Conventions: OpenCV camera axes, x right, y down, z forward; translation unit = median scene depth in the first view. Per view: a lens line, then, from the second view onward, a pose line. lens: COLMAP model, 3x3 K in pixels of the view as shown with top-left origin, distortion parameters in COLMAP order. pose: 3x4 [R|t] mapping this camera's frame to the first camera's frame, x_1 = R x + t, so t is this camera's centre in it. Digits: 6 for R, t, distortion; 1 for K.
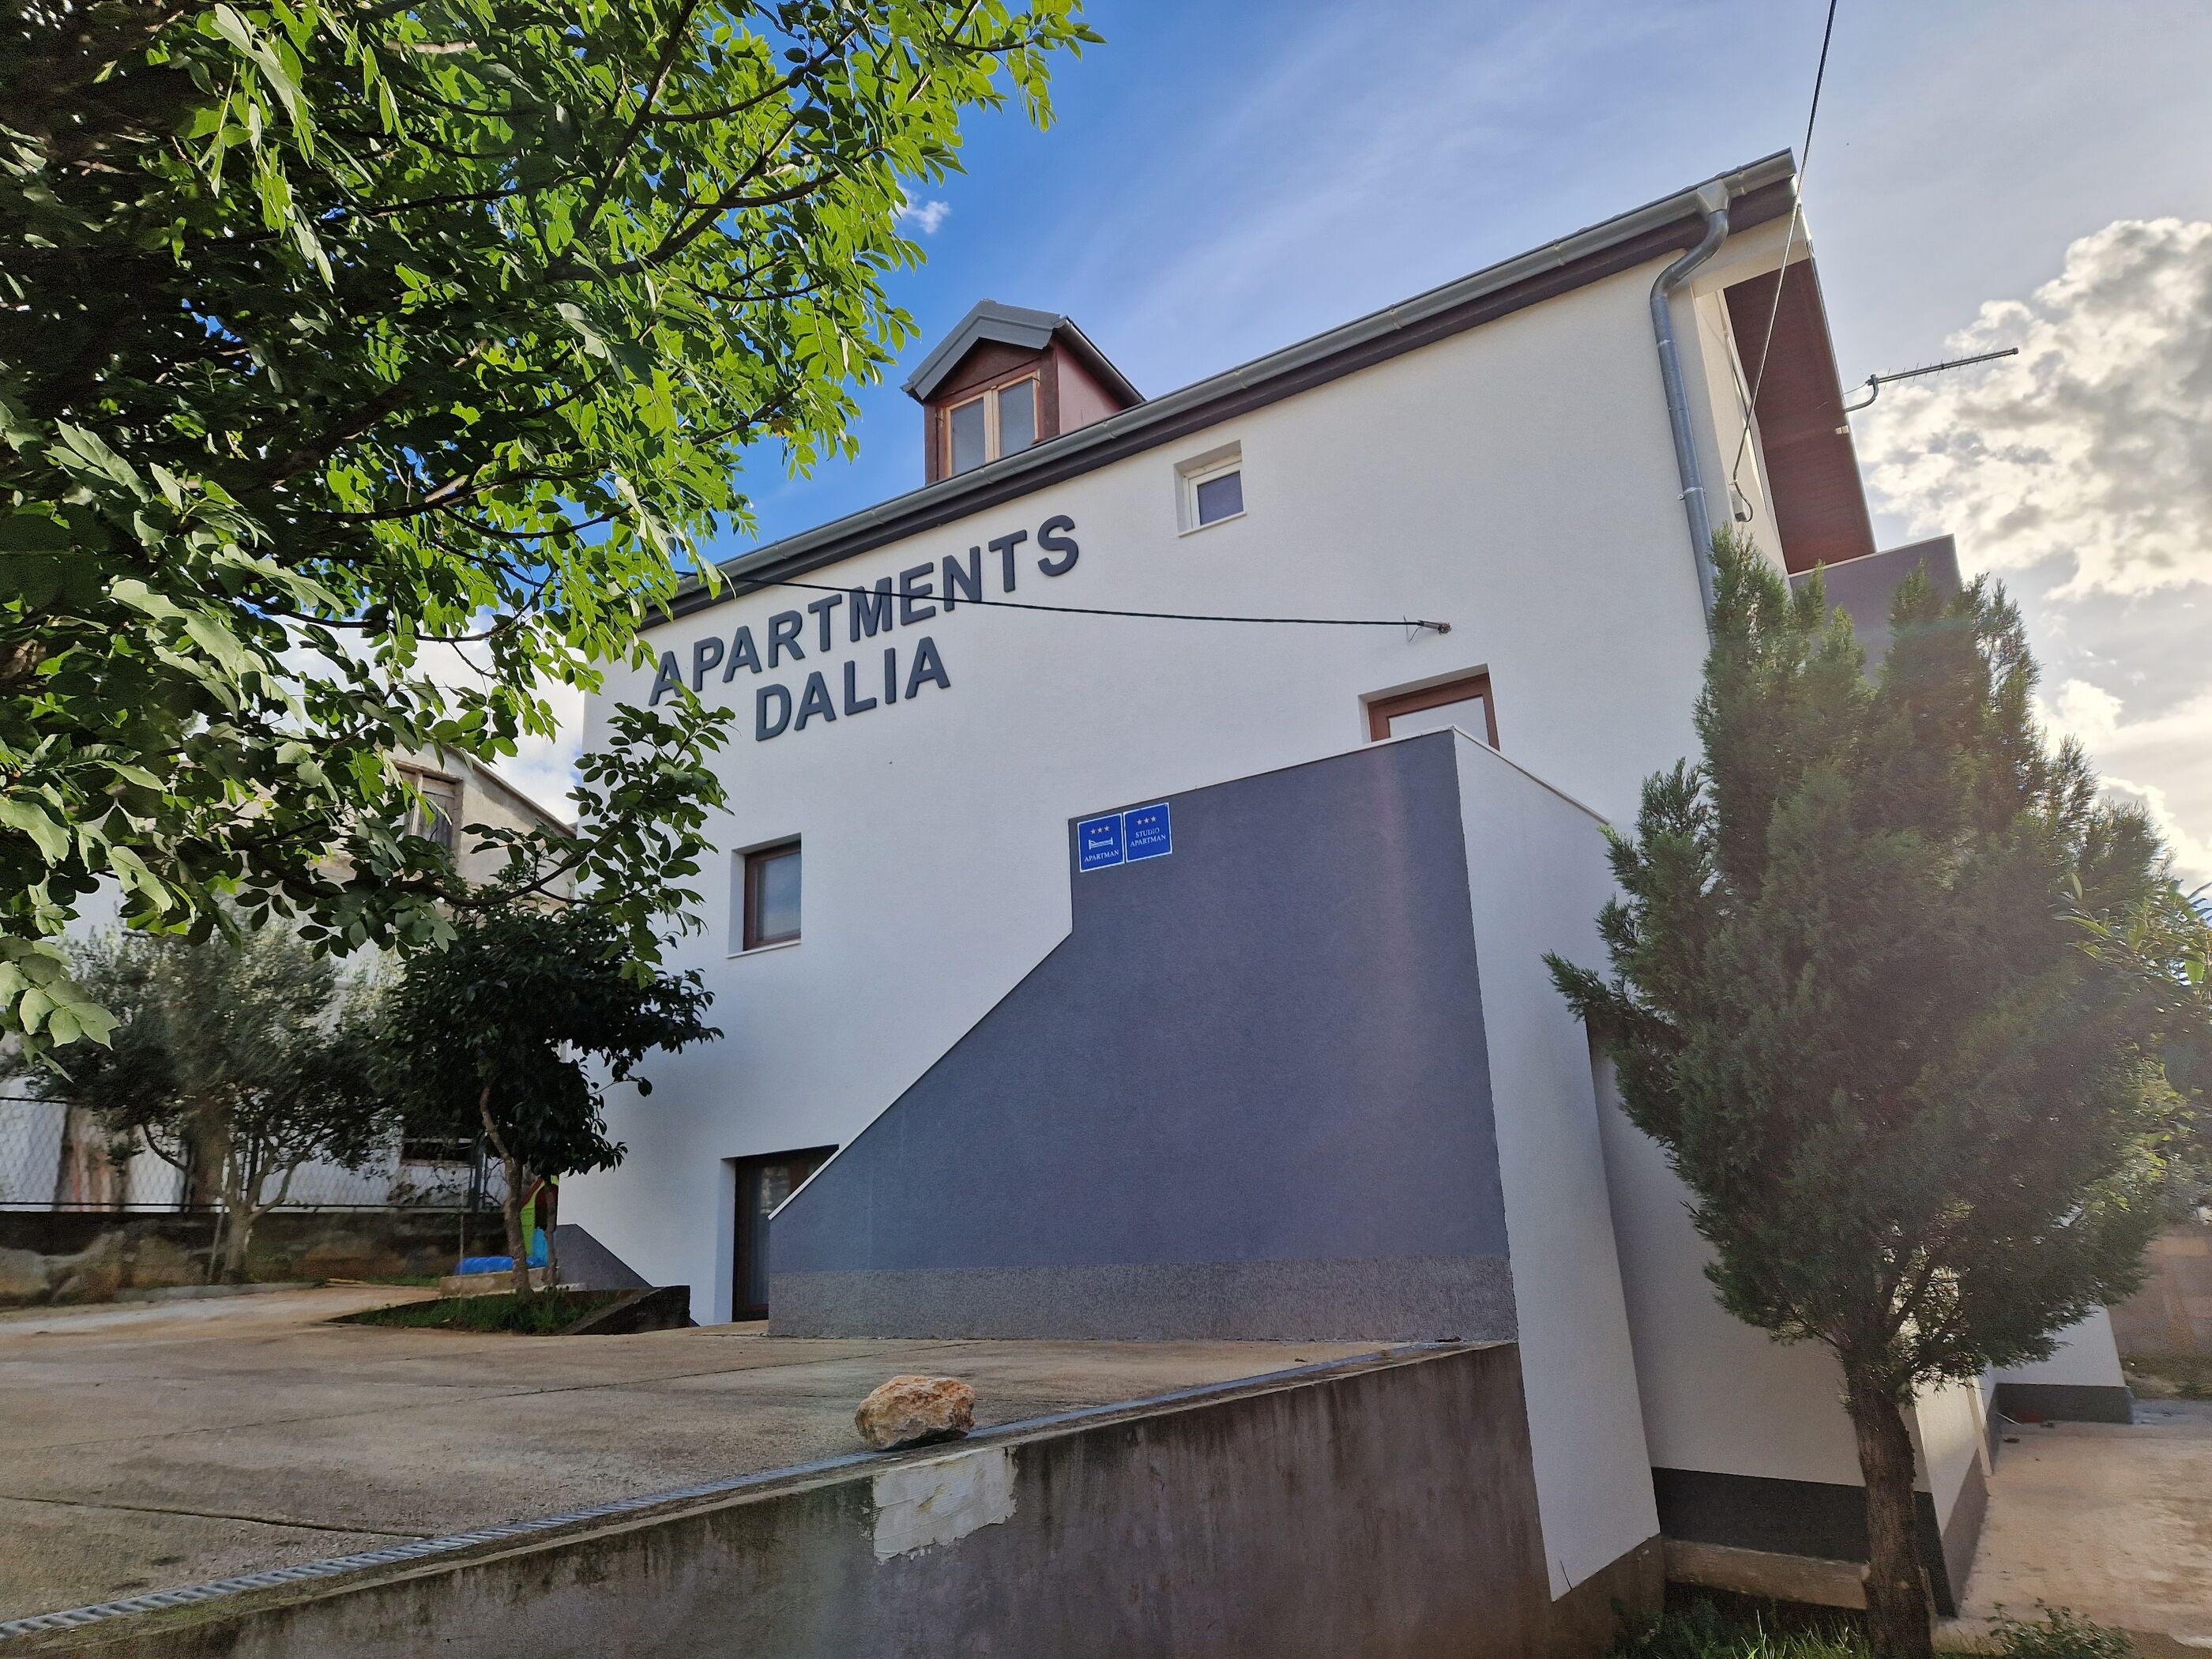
lens RADIAL K [[1470.5, 0, 1106.0], [0, 1470.5, 829.5], [0, 0, 1]] dist [0.005600, -0.000345]
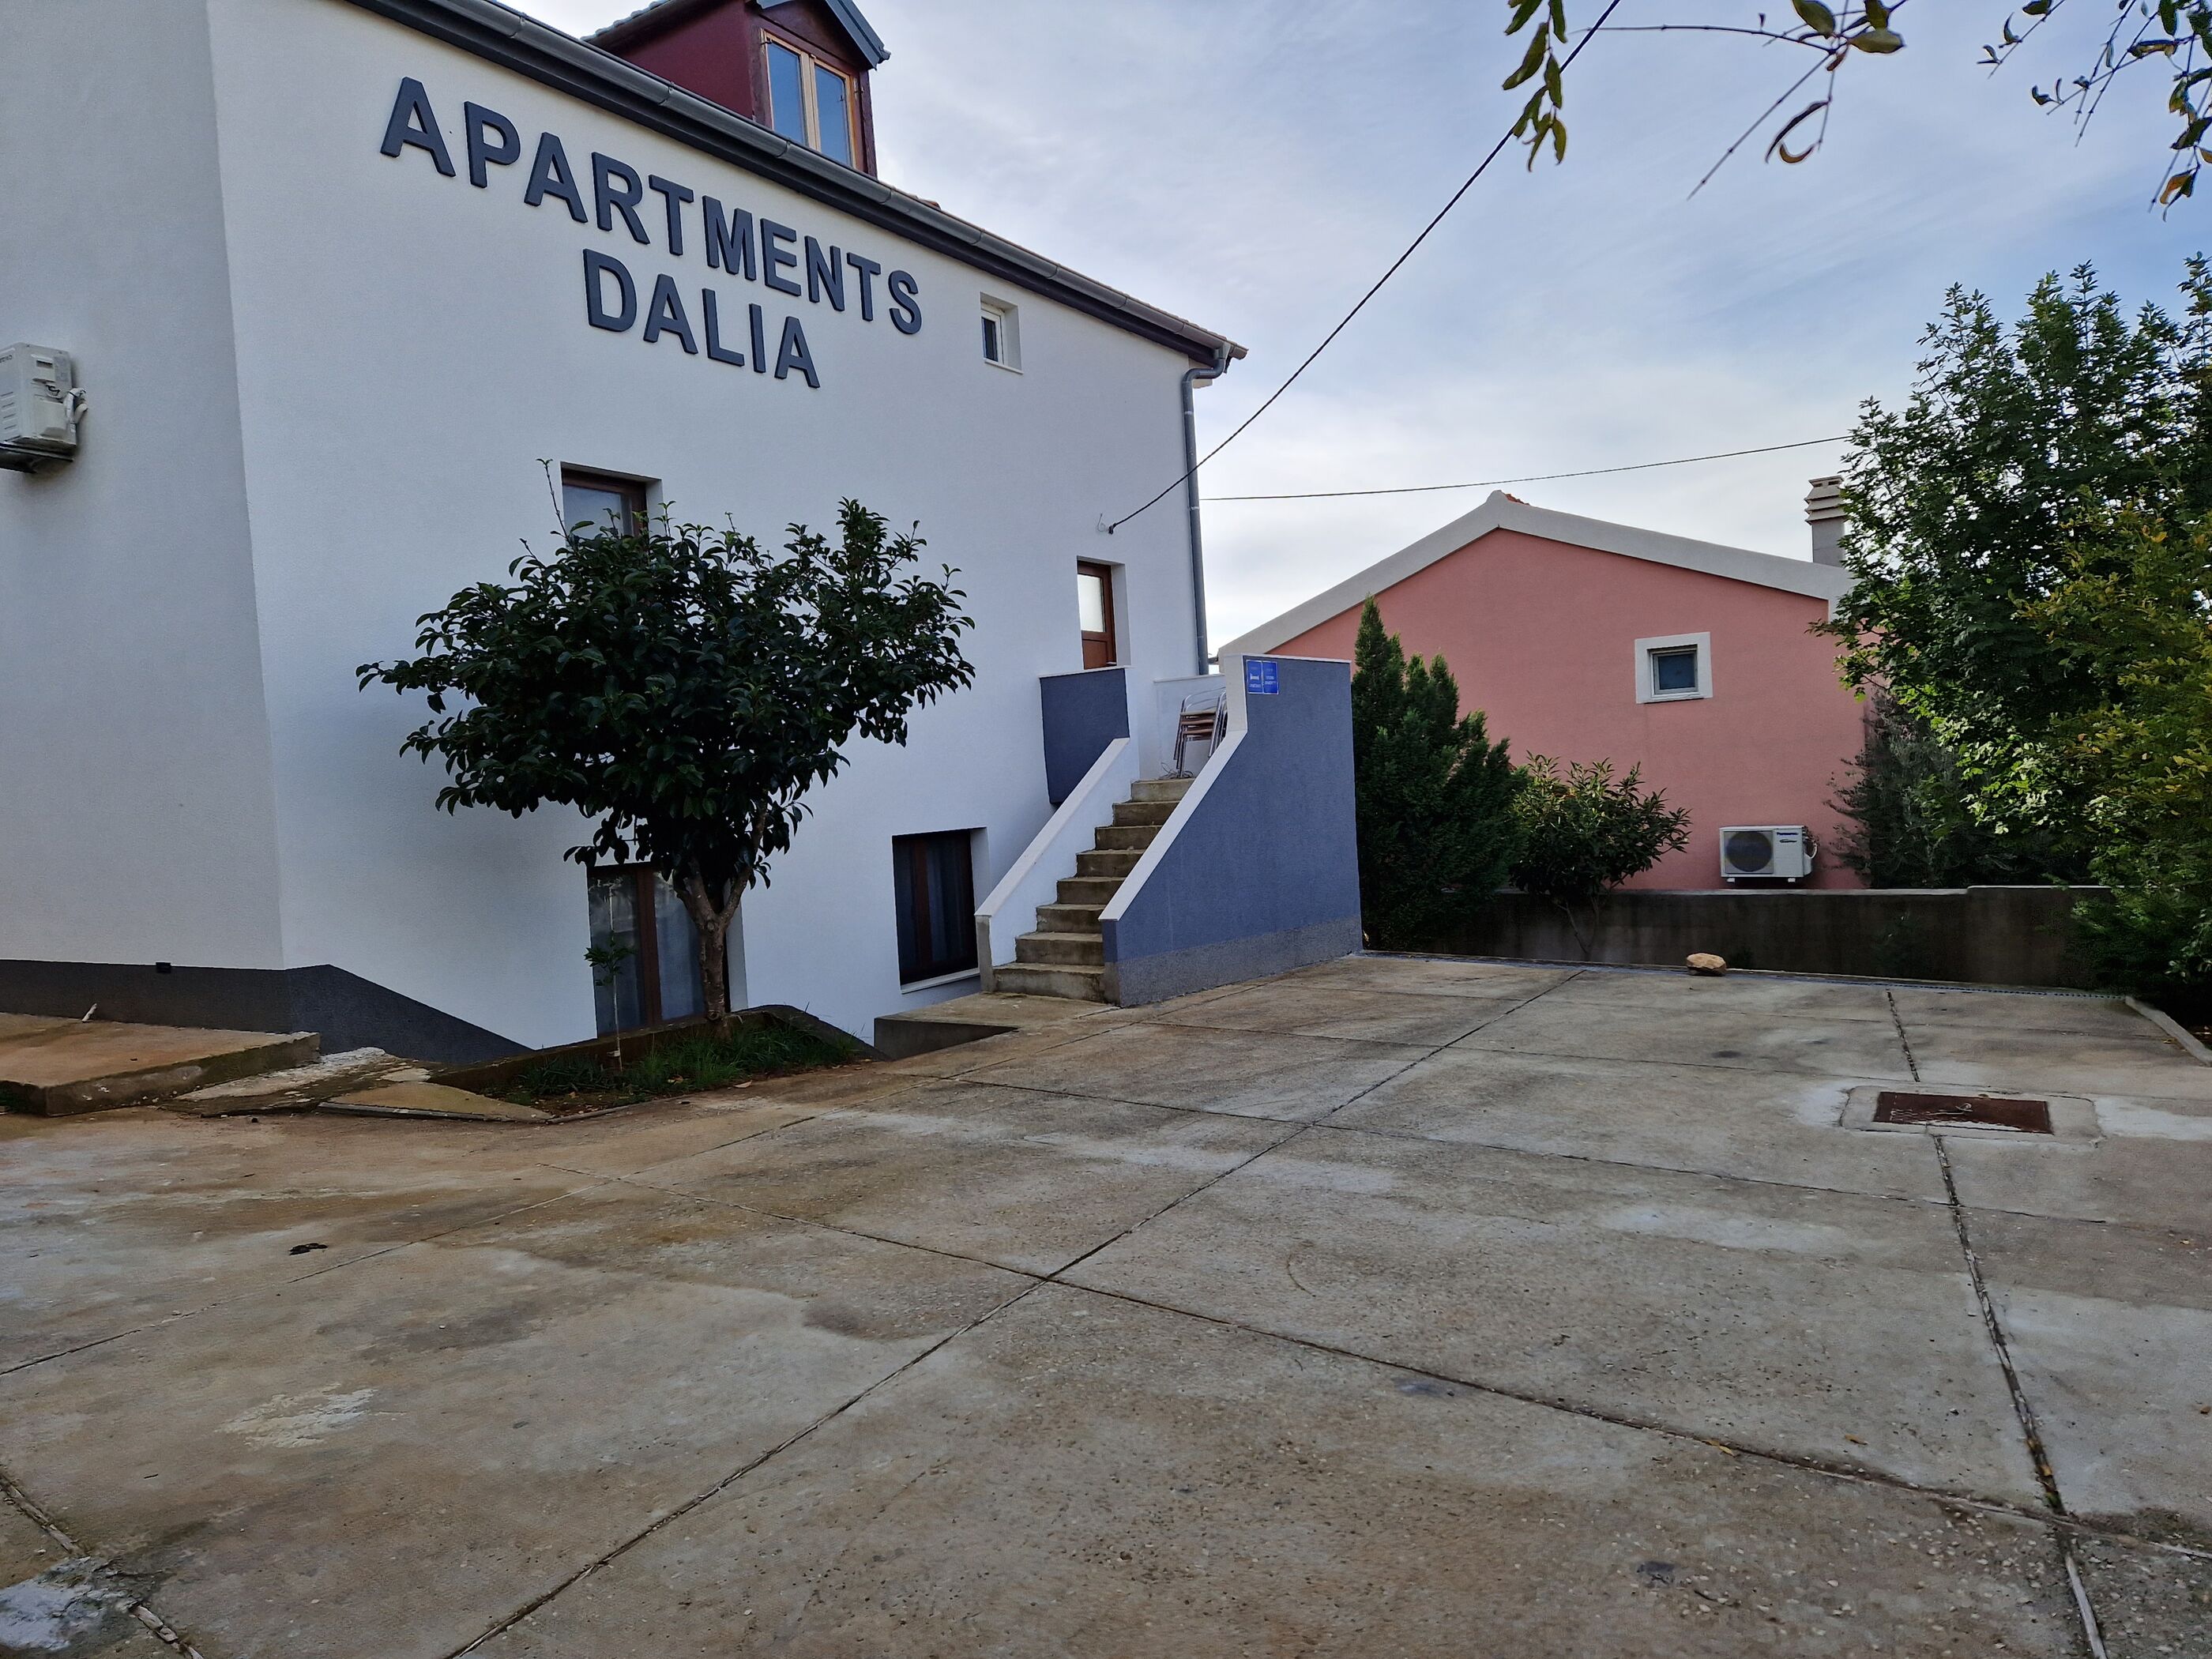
lens RADIAL K [[1470.5, 0, 1106.0], [0, 1470.5, 829.5], [0, 0, 1]] dist [0.005600, -0.000345]
pose [[0.037792, 0.016598, 0.999148, -1.036918], [-0.232060, 0.972673, -0.007381, 0.142584], [-0.971967, -0.231584, 0.040611, 0.707674]]
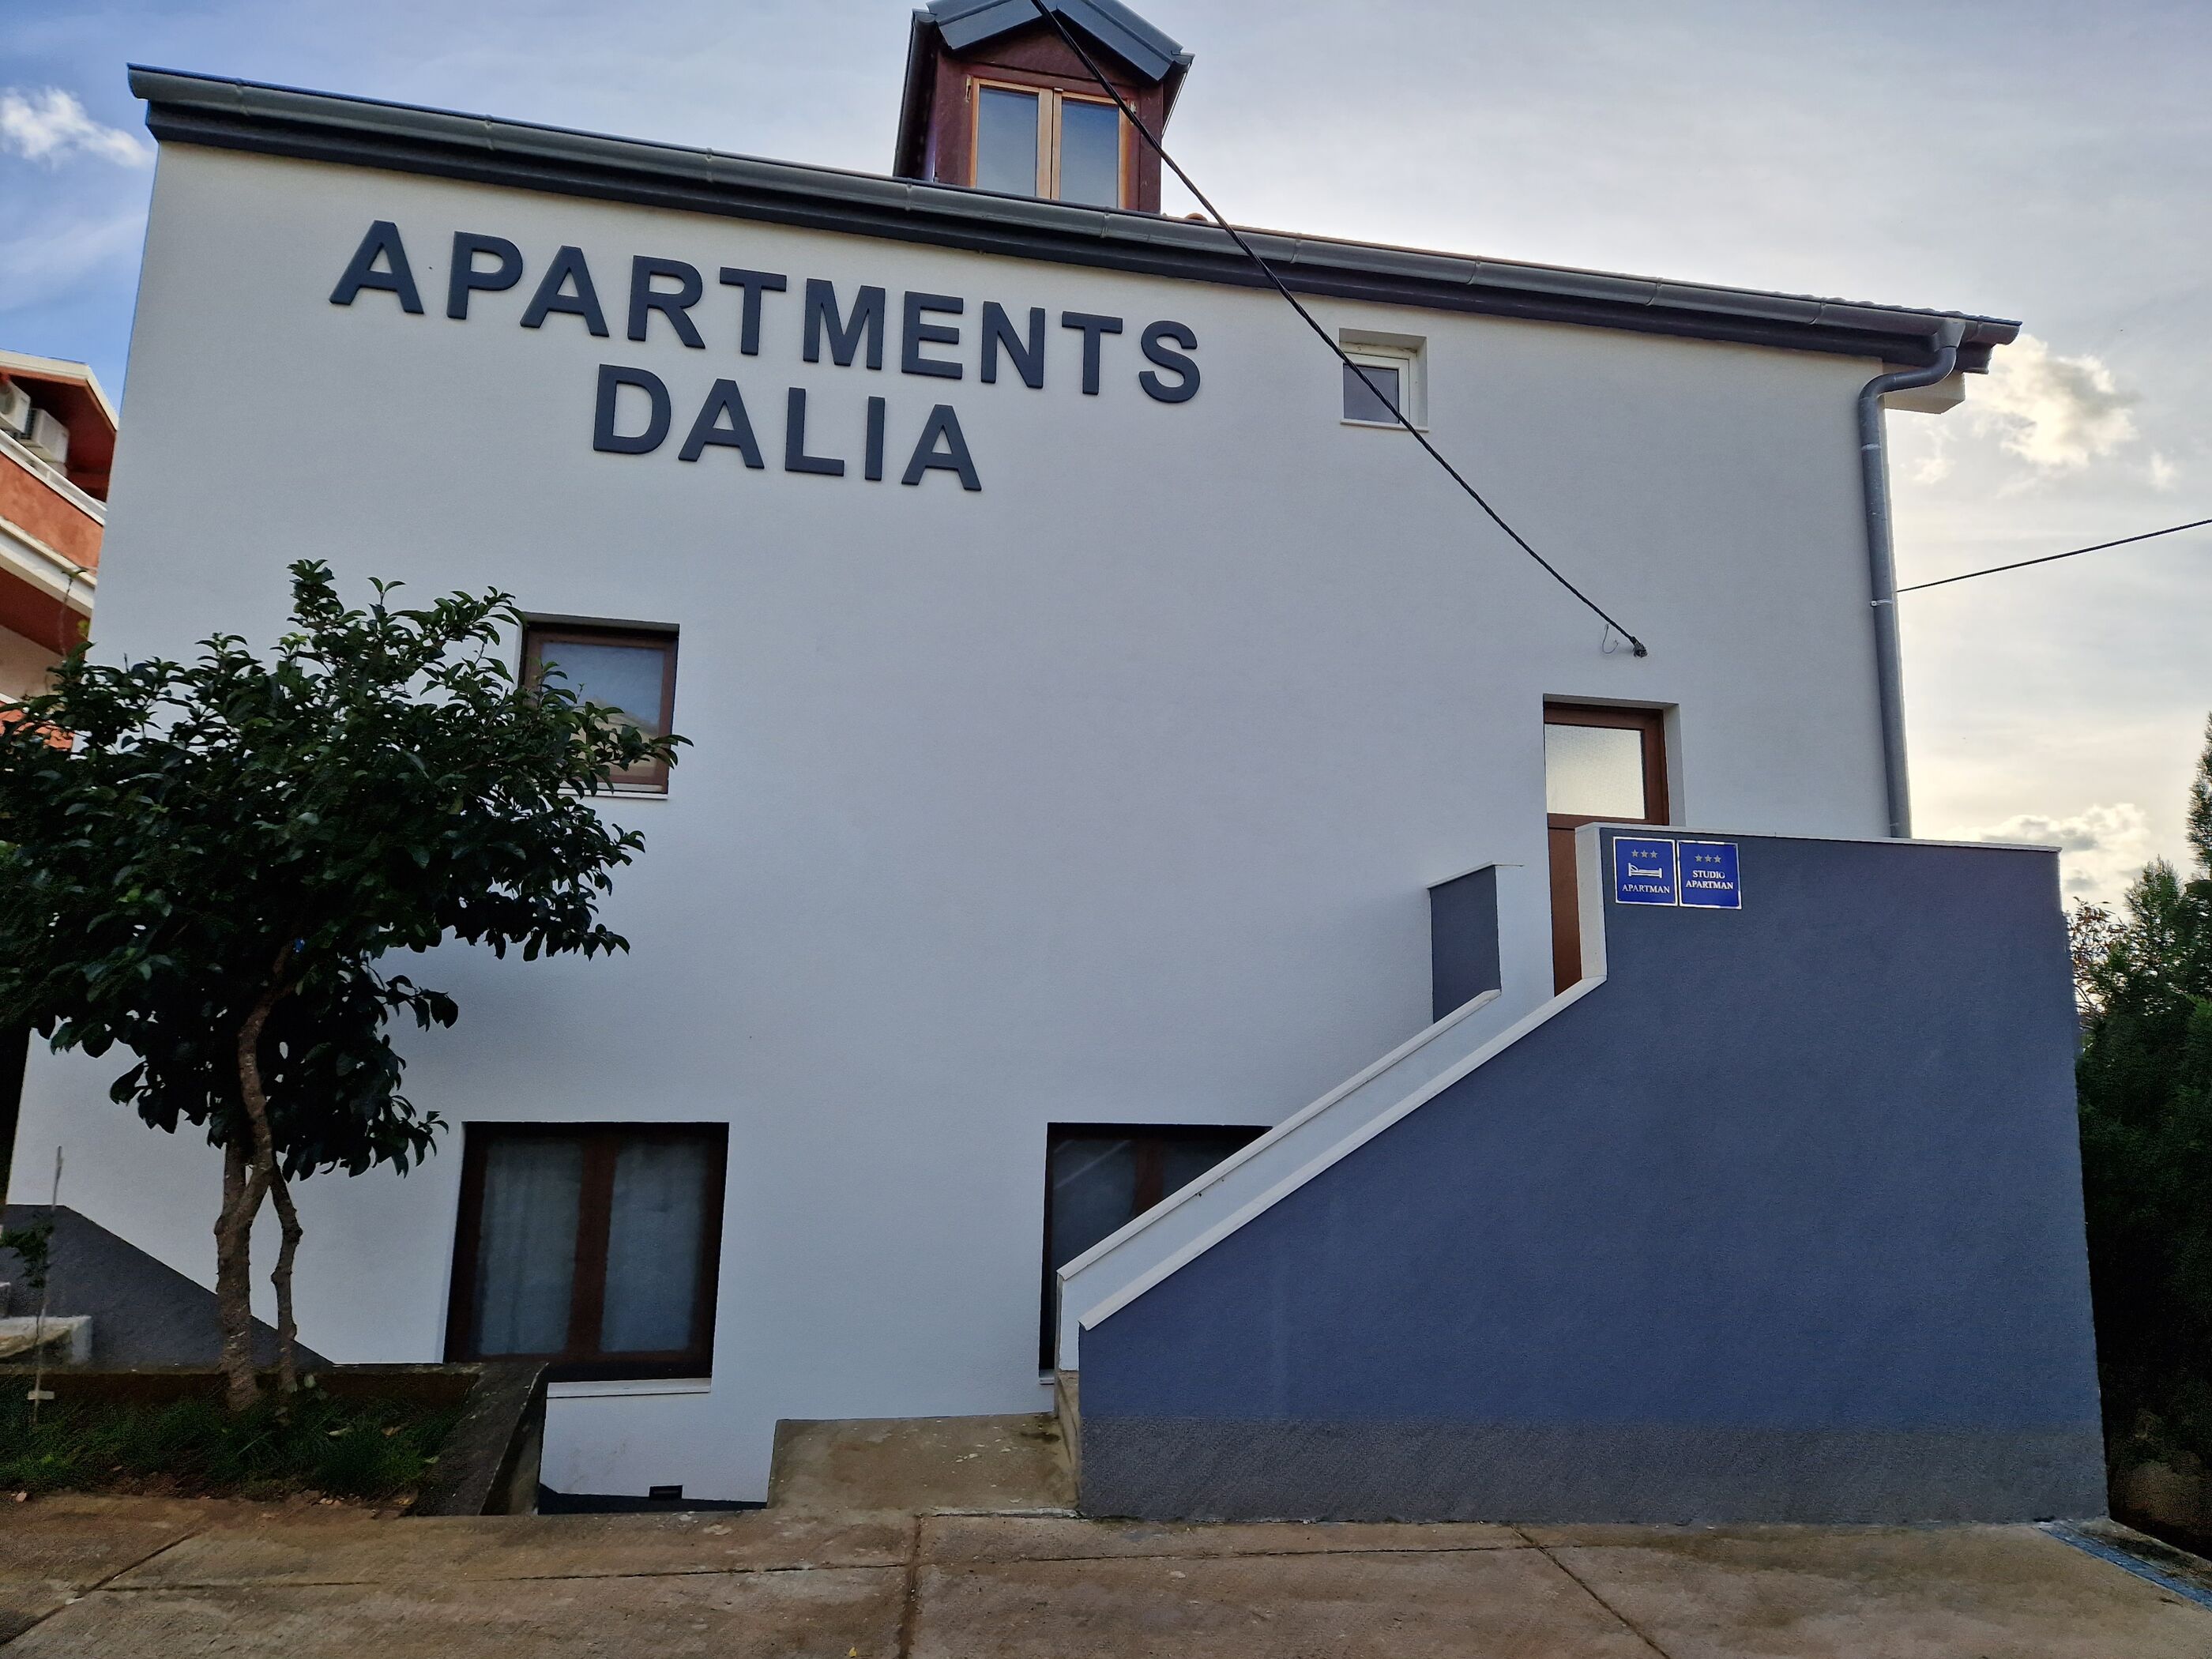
lens RADIAL K [[1520.9, 0, 1106.3], [0, 1520.9, 777.0], [0, 0, 1]] dist [0.049264, -0.001986]
pose [[0.734444, 0.200193, 0.648472, -0.502438], [-0.251628, 0.967726, -0.013764, 0.029401], [-0.630298, -0.153065, 0.761114, 0.383911]]
